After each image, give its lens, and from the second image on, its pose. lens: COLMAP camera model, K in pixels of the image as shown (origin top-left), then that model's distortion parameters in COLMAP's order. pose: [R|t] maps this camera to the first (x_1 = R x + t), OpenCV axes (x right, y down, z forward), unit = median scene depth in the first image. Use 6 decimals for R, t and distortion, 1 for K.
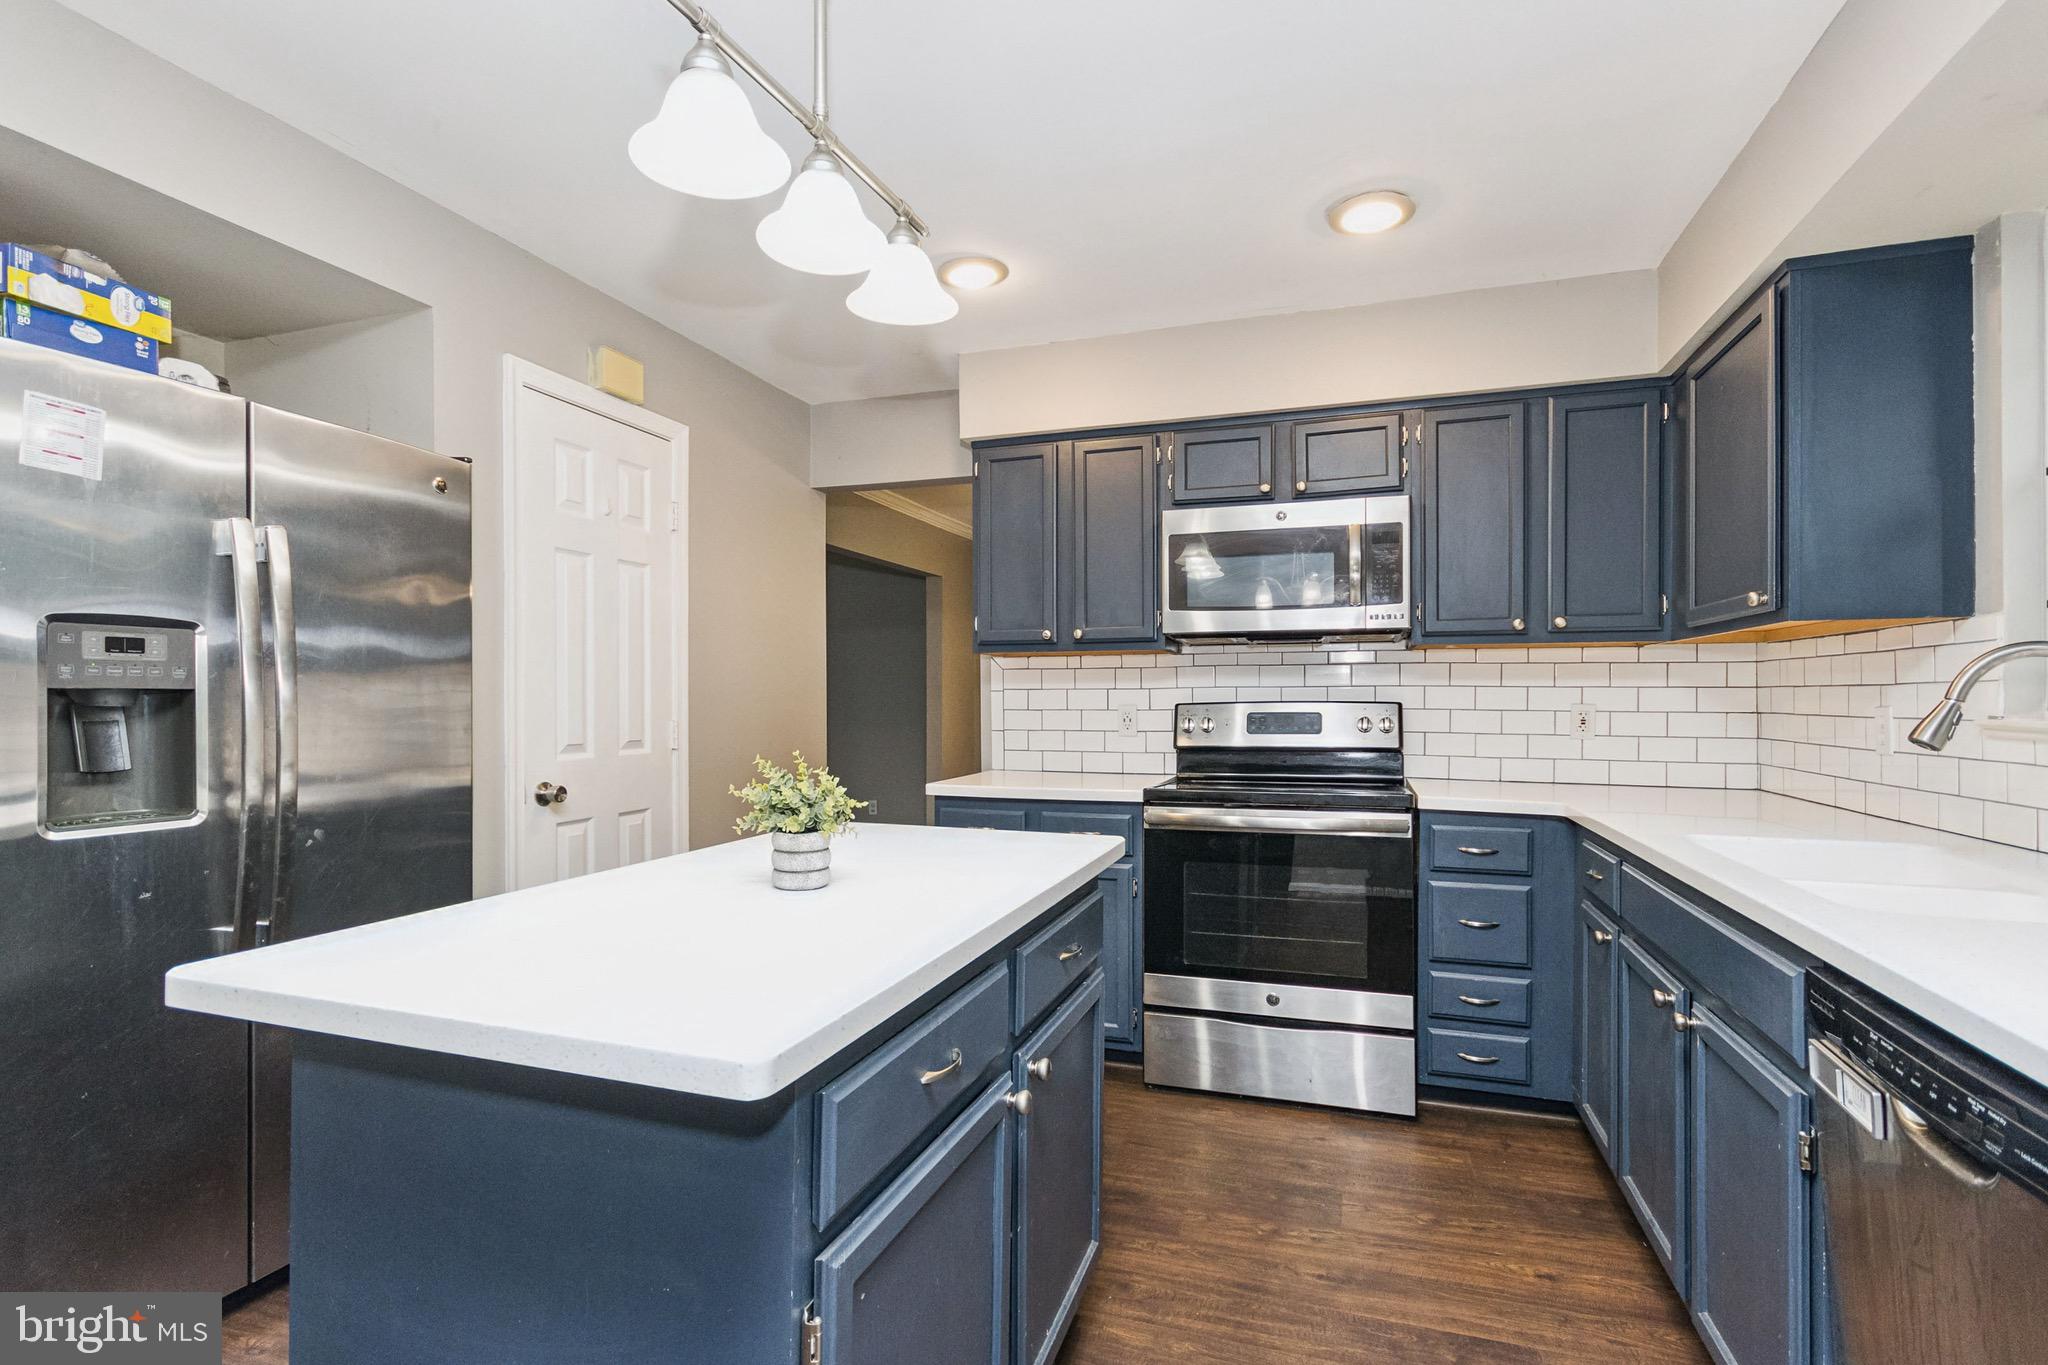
lens RADIAL K [[960.6, 0, 1024.0], [0, 960.6, 682.5], [0, 0, 1]] dist [0.001906, 0.000917]
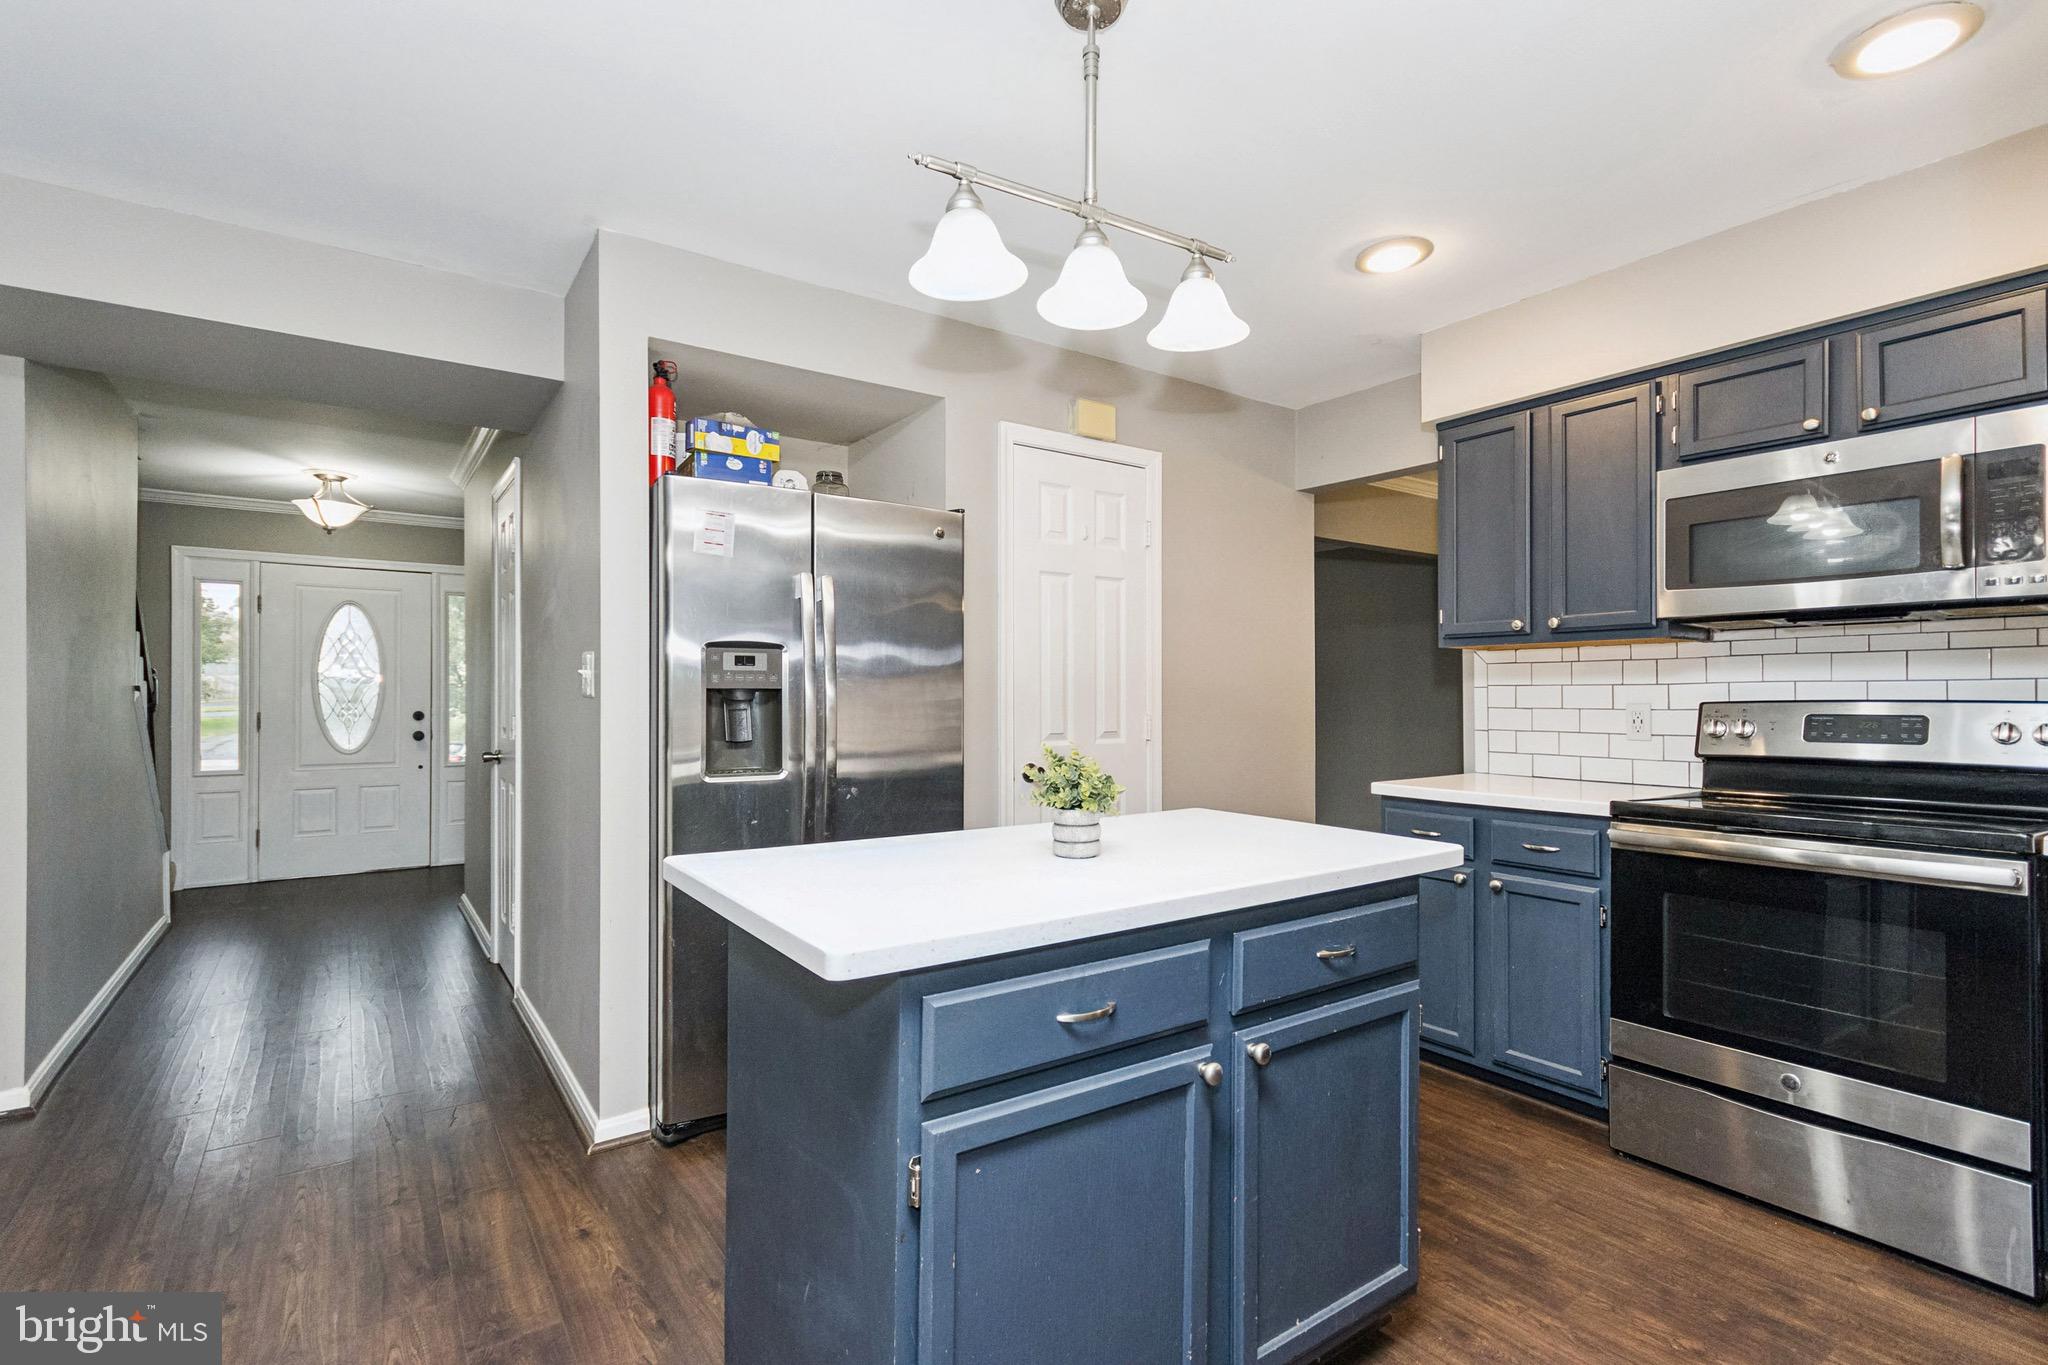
lens RADIAL K [[954.0, 0, 1027.4], [0, 954.0, 670.5], [0, 0, 1]] dist [0.003800, 0.001343]
pose [[0.811343, -0.013870, -0.584406, 0.216634], [0.008577, 0.999893, -0.011825, -0.000432], [0.584508, 0.004582, 0.811375, 0.007000]]
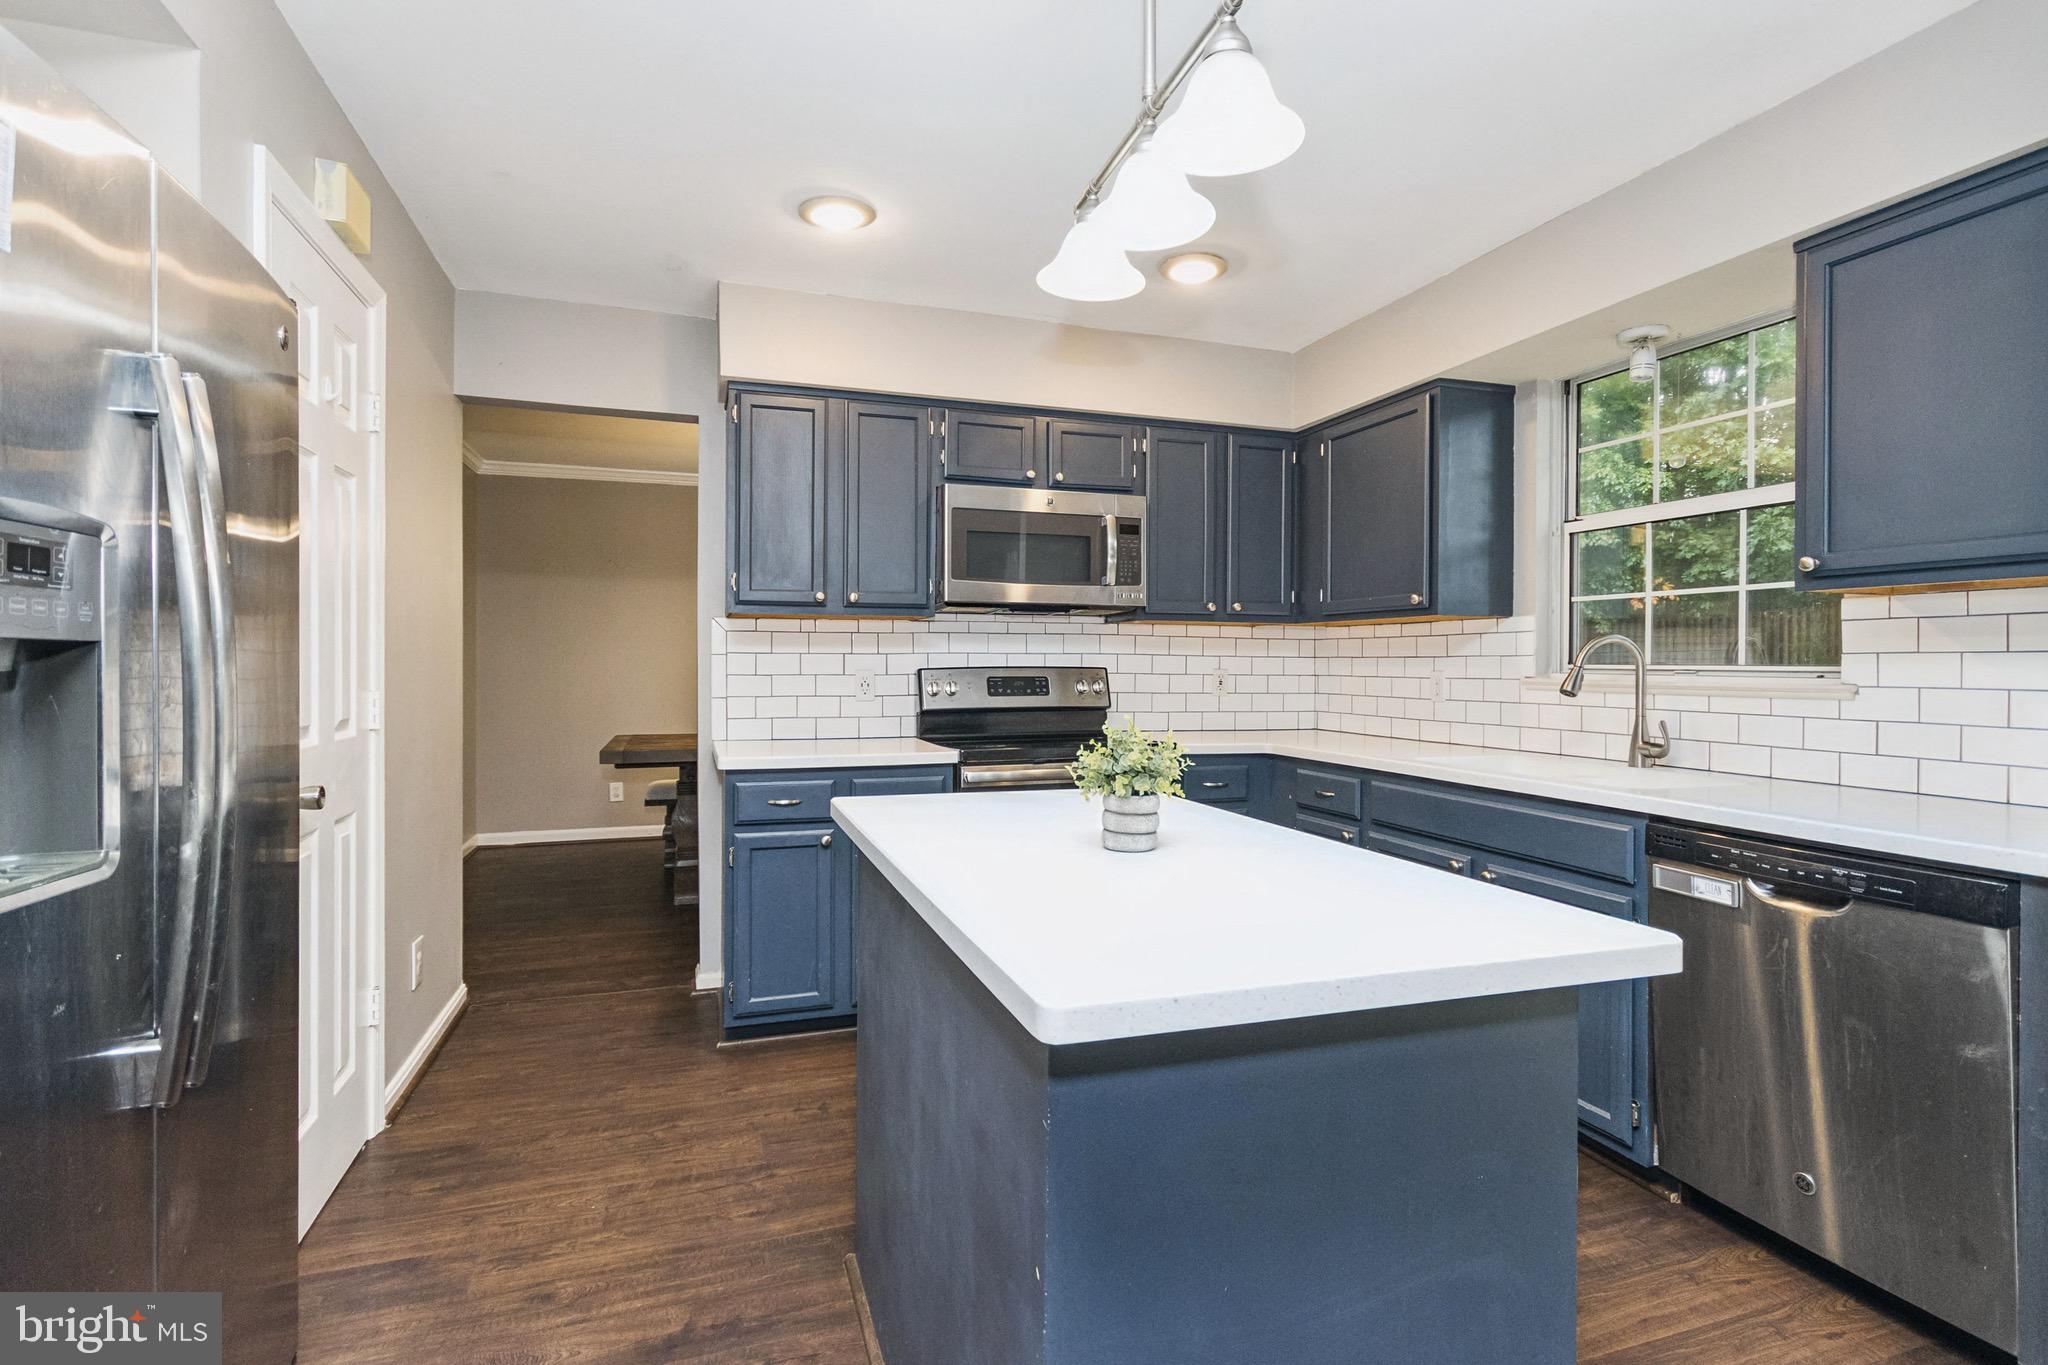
lens RADIAL K [[950.1, 0, 991.0], [0, 950.1, 669.9], [0, 0, 1]] dist [-0.015358, 0.000018]
pose [[0.799348, 0.000138, 0.600868, -0.509470], [-0.014355, 0.999719, 0.018868, 0.003775], [-0.600696, -0.023707, 0.799126, 0.168921]]
